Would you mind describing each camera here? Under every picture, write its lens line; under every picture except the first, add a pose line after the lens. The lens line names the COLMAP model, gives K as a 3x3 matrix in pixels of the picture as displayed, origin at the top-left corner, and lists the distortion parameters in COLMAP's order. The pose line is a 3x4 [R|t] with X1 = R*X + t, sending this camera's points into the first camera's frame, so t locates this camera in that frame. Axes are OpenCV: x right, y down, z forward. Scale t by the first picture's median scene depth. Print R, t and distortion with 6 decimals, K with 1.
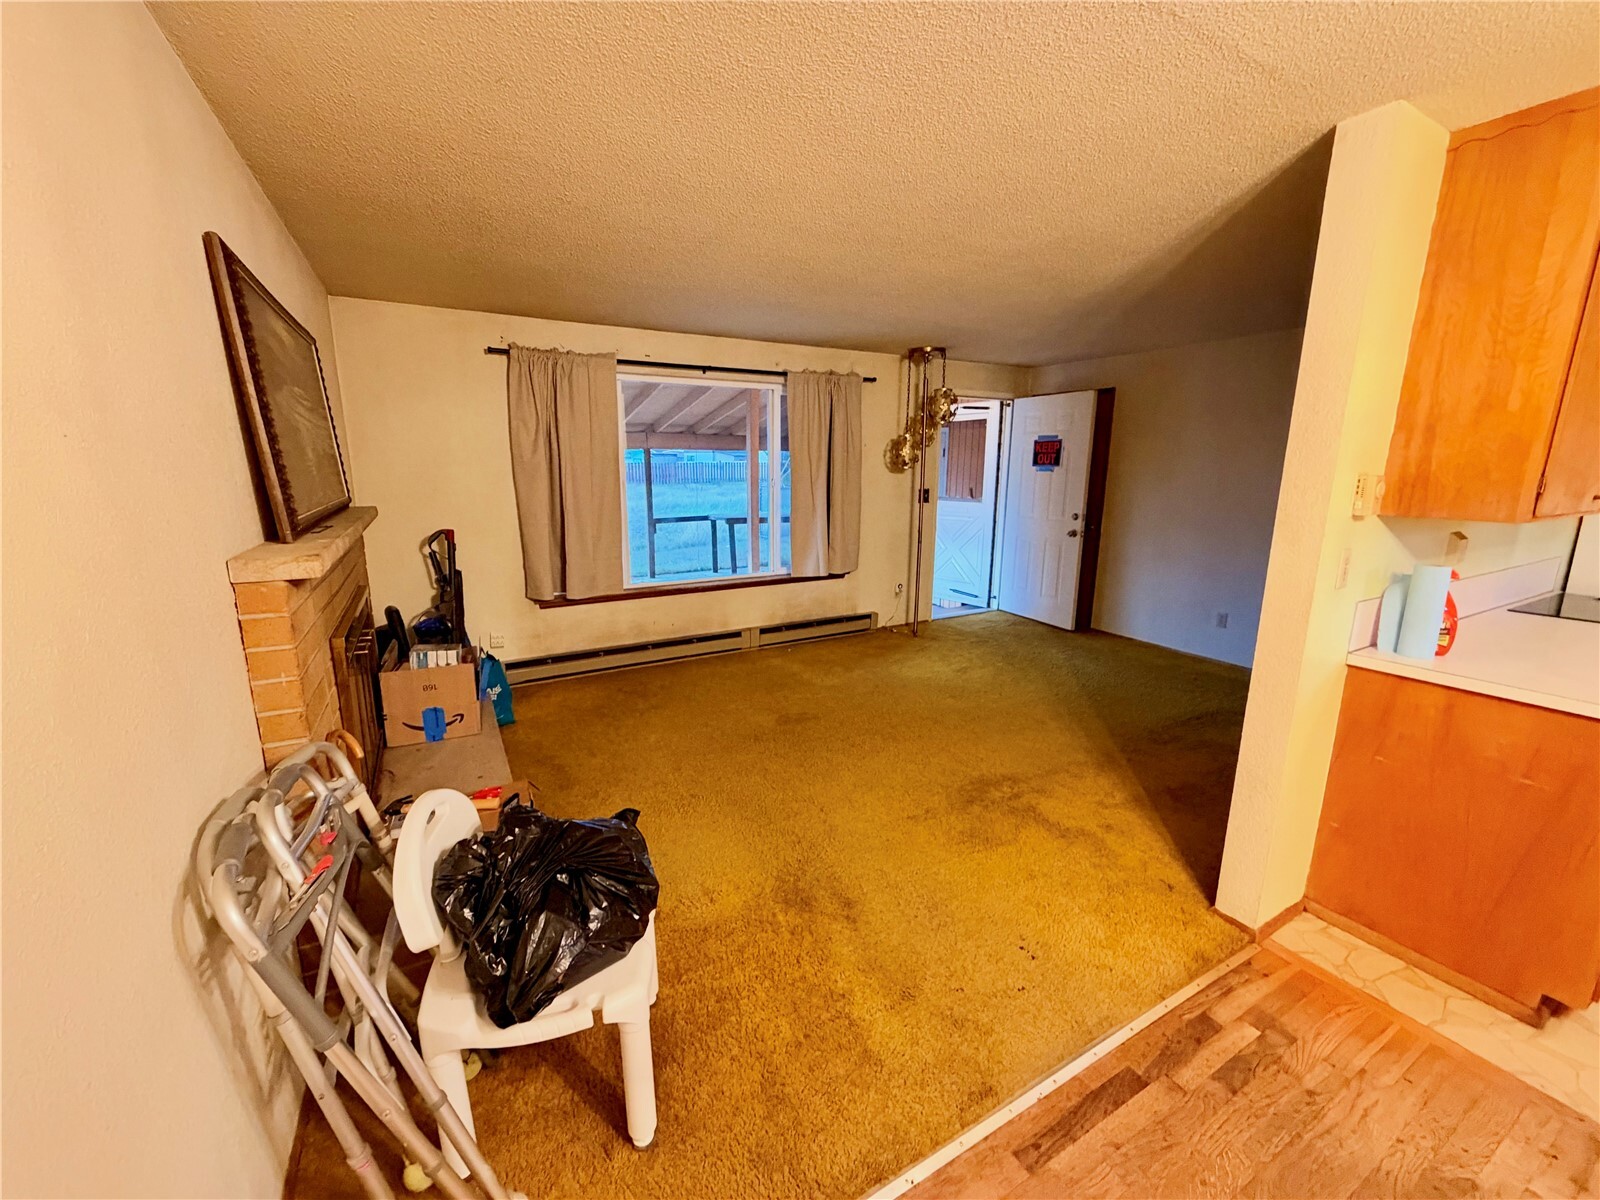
lens RADIAL K [[637.7, 0, 791.0], [0, 637.7, 596.4], [0, 0, 1]] dist [0.003600, -0.000259]
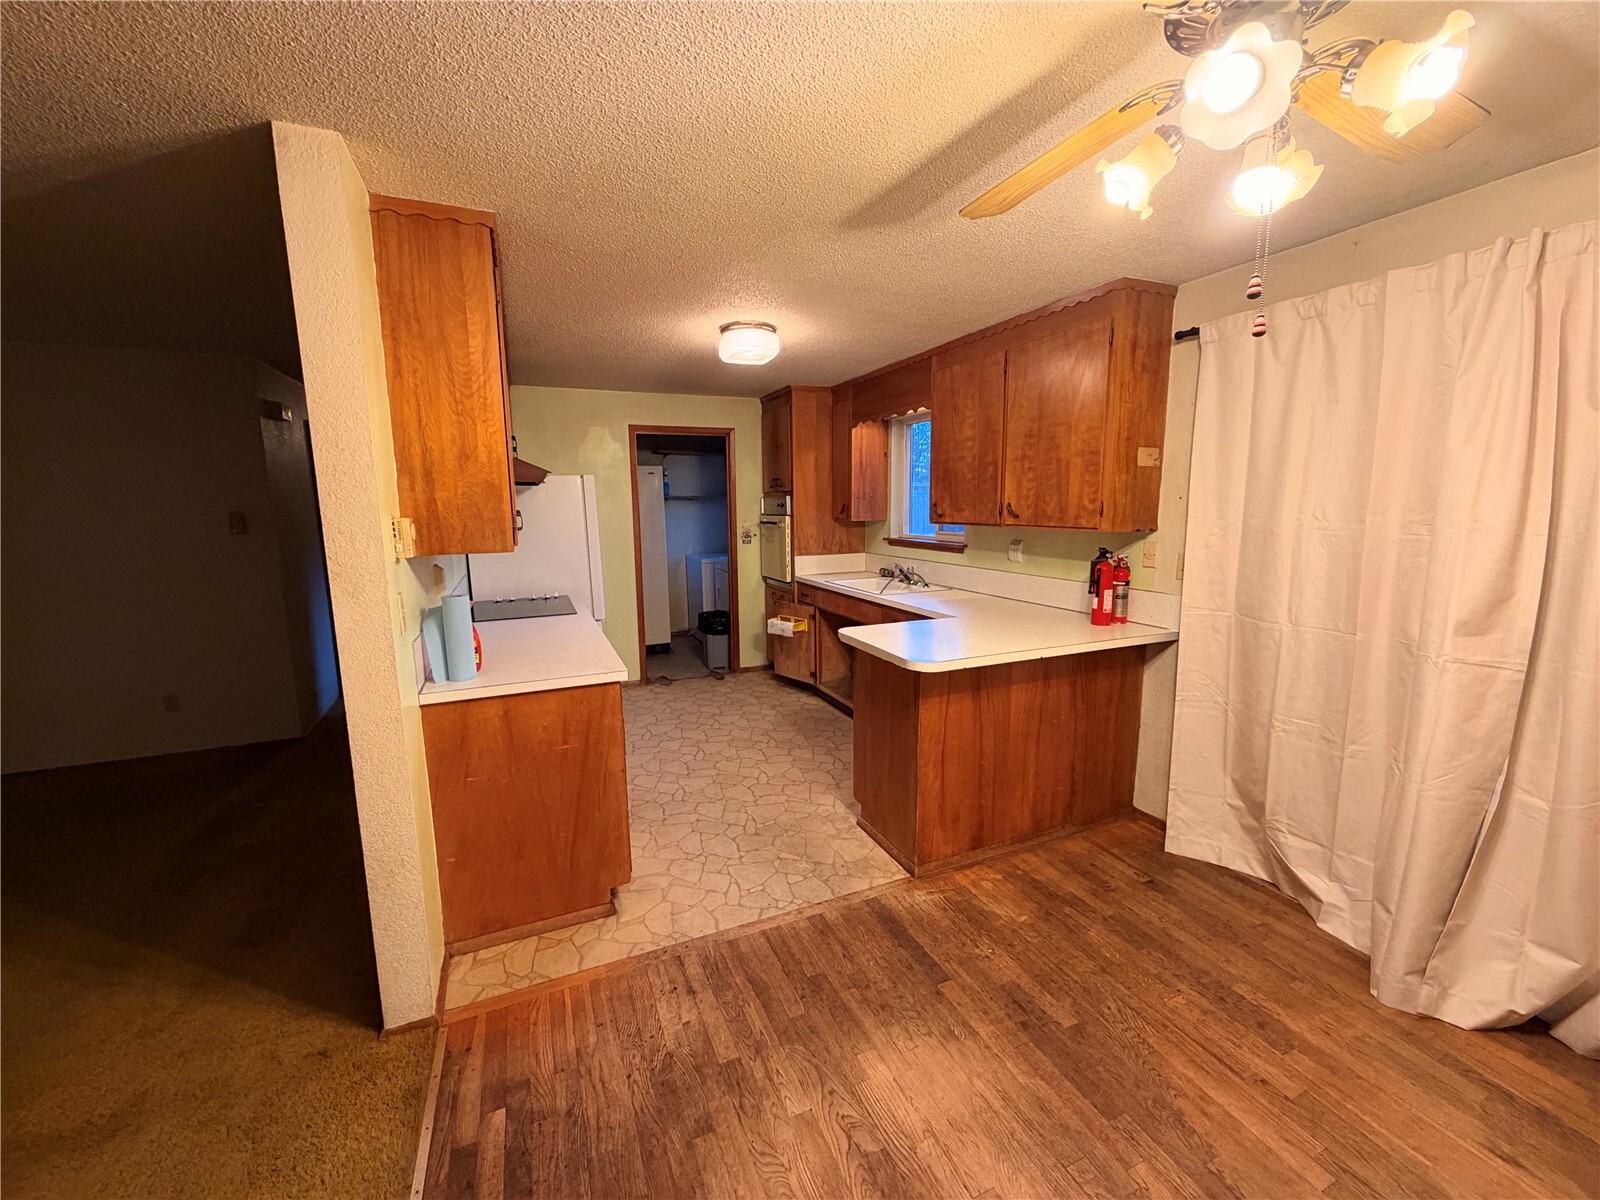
lens RADIAL K [[637.7, 0, 801.9], [0, 637.7, 598.6], [0, 0, 1]] dist [0.003600, -0.000259]
pose [[0.100868, -0.152962, 0.983071, -0.022978], [0.217174, 0.967667, 0.128282, -0.055487], [-0.970907, 0.200558, 0.130826, 0.270938]]
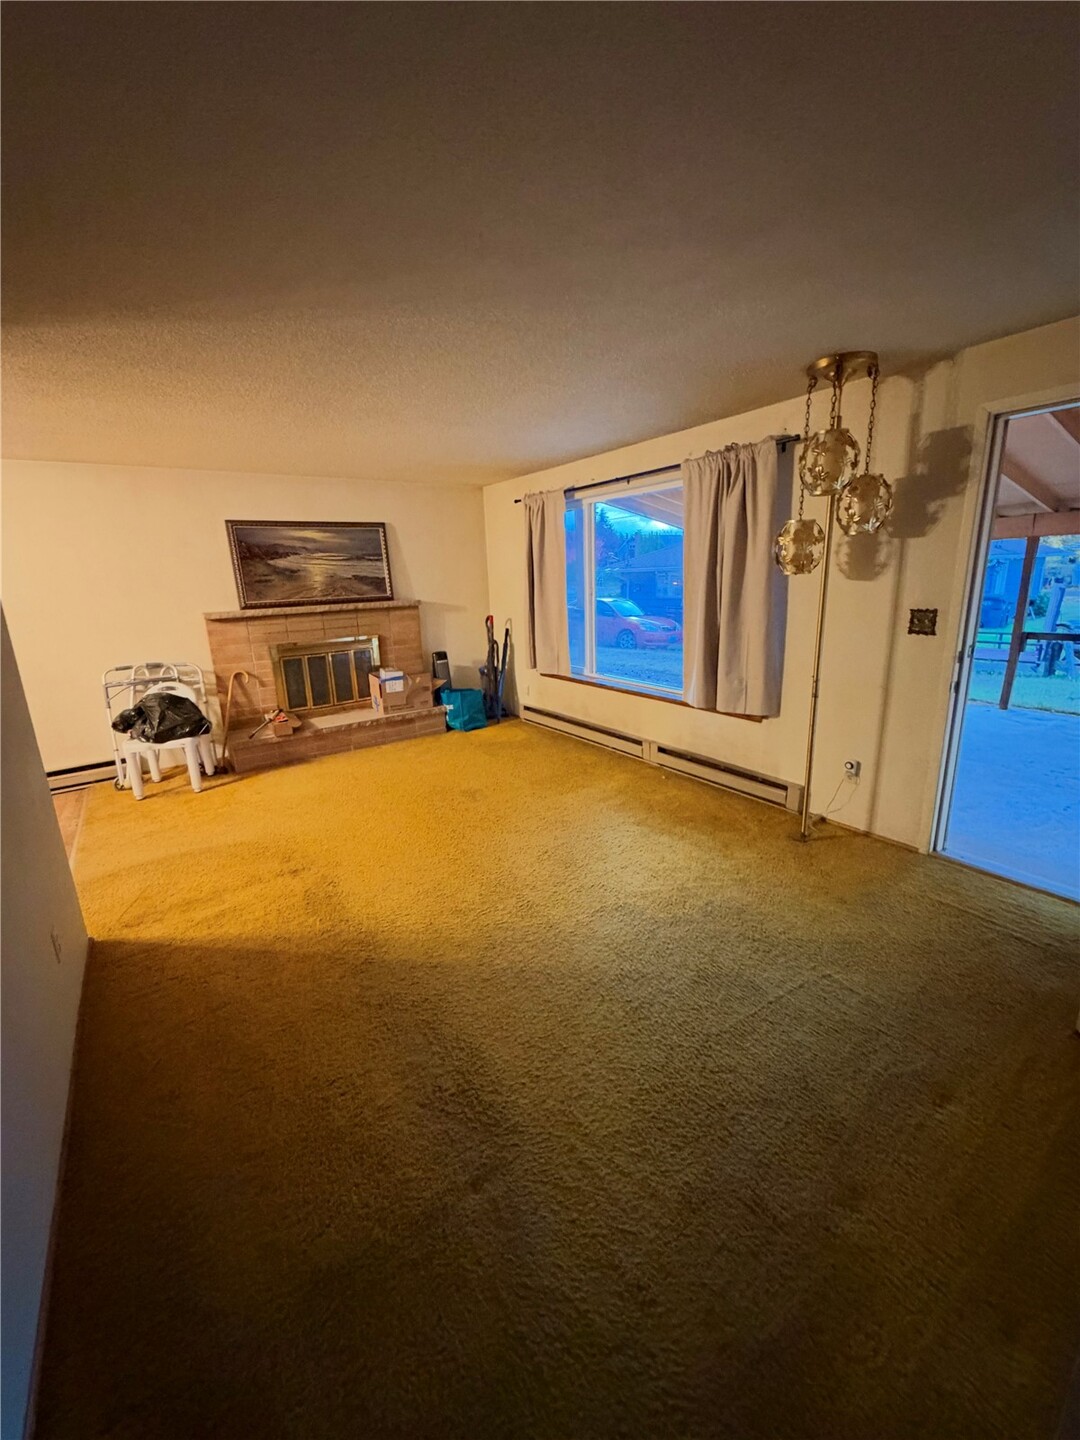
lens RADIAL K [[573.9, 0, 543.3], [0, 573.9, 715.2], [0, 0, 1]] dist [0.003600, -0.000259]
pose [[0.095296, 0.234244, -0.967496, 1.983653], [-0.166808, 0.961934, 0.216467, -0.394609], [0.981373, 0.140757, 0.130743, 1.884740]]
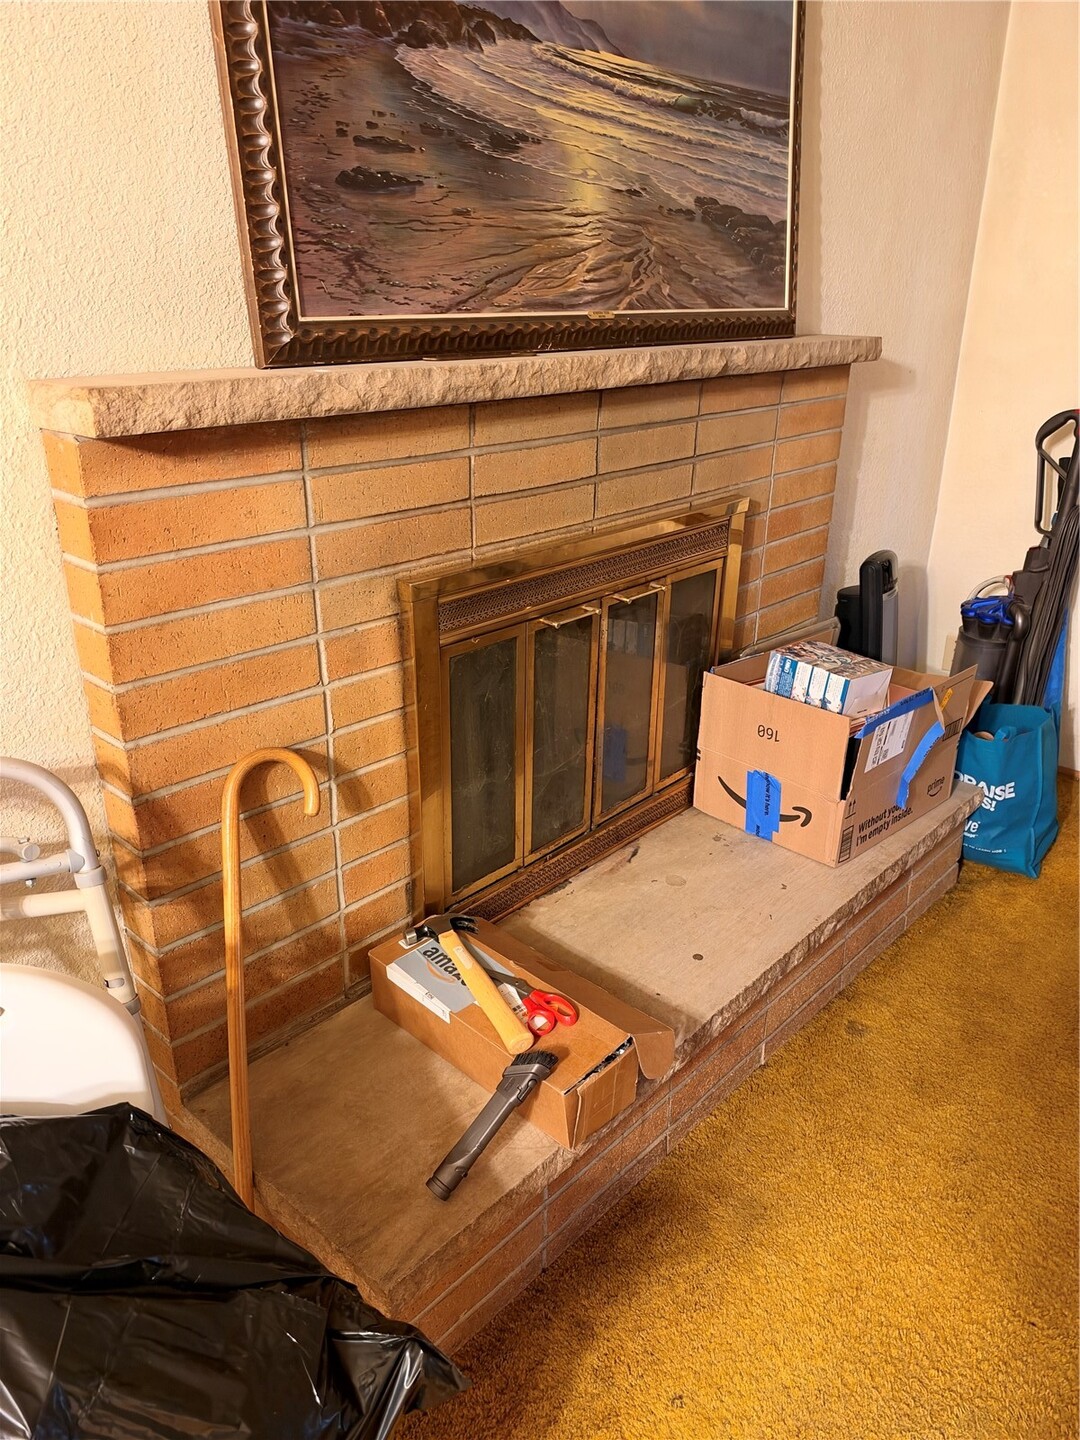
lens RADIAL K [[1029.5, 0, 534.7], [0, 1029.5, 729.6], [0, 0, 1]] dist [-0.001706, -0.003565]
pose [[0.315151, 0.375990, -0.871385, 0.079183], [-0.200666, 0.923814, 0.326038, -0.111206], [0.927584, 0.072107, 0.366589, 0.784563]]
